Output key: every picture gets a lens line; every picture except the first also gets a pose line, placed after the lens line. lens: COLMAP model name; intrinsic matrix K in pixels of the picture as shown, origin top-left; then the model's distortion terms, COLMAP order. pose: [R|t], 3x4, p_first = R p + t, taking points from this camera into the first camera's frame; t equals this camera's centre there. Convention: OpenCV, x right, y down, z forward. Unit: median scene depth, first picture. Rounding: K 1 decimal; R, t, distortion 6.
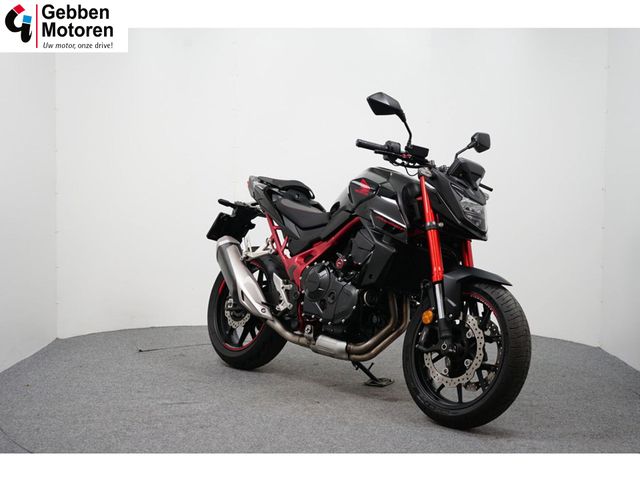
lens RADIAL K [[949.8, 0, 320.0], [0, 949.8, 240.0], [0, 0, 1]] dist [0.002812, 0.001244]
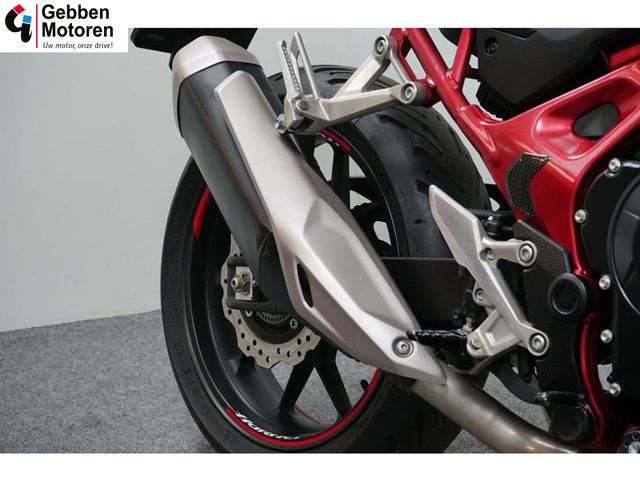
lens RADIAL K [[1243.2, 0, 320.0], [0, 1243.2, 240.0], [0, 0, 1]] dist [-0.271488, 0.084204]
pose [[0.996614, -0.080295, 0.017684, -0.080780], [0.075567, 0.979295, 0.187808, -0.011501], [-0.032398, -0.185836, 0.982047, 0.679070]]
